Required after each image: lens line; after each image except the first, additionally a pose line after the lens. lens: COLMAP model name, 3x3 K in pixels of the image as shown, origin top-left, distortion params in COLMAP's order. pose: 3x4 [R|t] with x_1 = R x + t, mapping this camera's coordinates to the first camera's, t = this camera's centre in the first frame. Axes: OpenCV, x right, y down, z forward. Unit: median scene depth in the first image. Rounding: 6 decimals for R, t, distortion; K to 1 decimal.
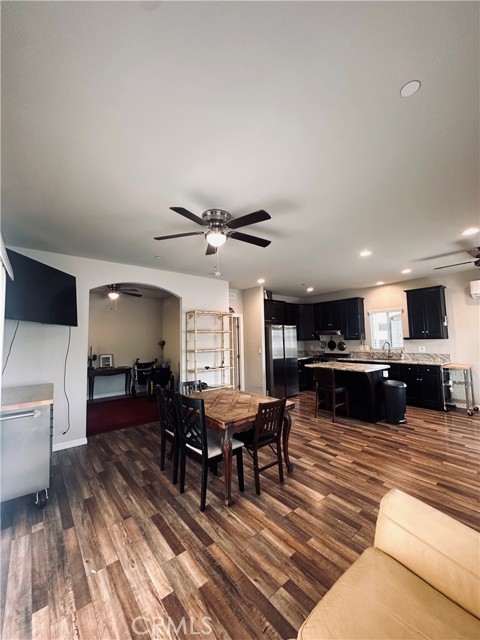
lens RADIAL K [[256.4, 0, 242.6], [0, 256.4, 320.3], [0, 0, 1]] dist [-0.002998, 0.000441]
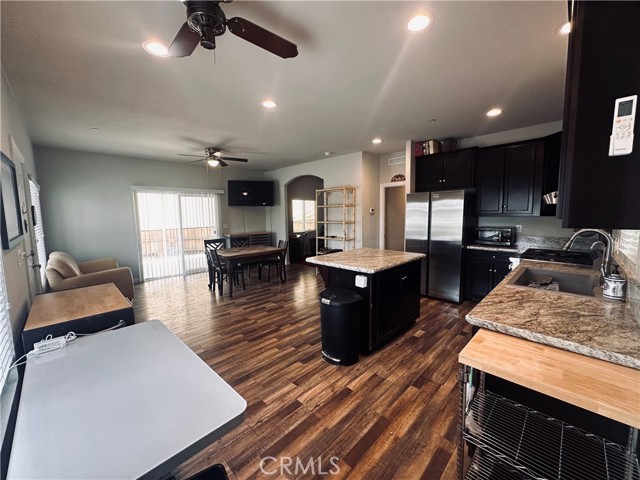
lens RADIAL K [[256.4, 0, 322.7], [0, 256.4, 240.3], [0, 0, 1]] dist [-0.002998, 0.000441]
pose [[0.102568, 0.127141, -0.986567, 1.349282], [0.093547, 0.986170, 0.136815, 0.044850], [0.990318, -0.106324, 0.089255, 1.092028]]
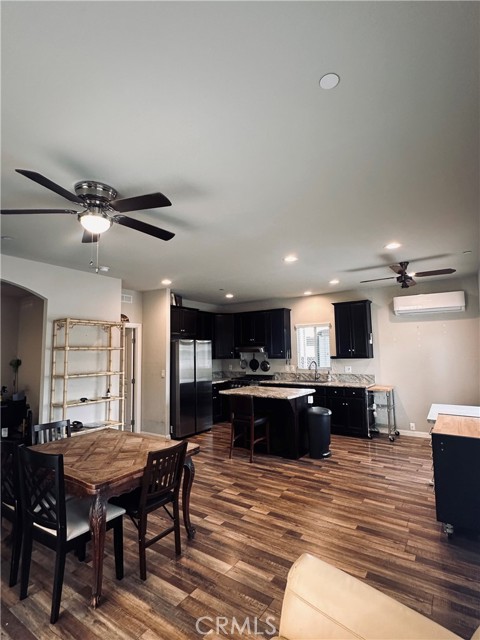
lens RADIAL K [[324.6, 0, 243.7], [0, 324.6, 320.8], [0, 0, 1]] dist [-0.005379, 0.001283]
pose [[0.958836, 0.031769, 0.282177, 0.033393], [-0.023825, 0.999219, -0.031539, -0.018576], [-0.282959, 0.023518, 0.958844, 0.016351]]
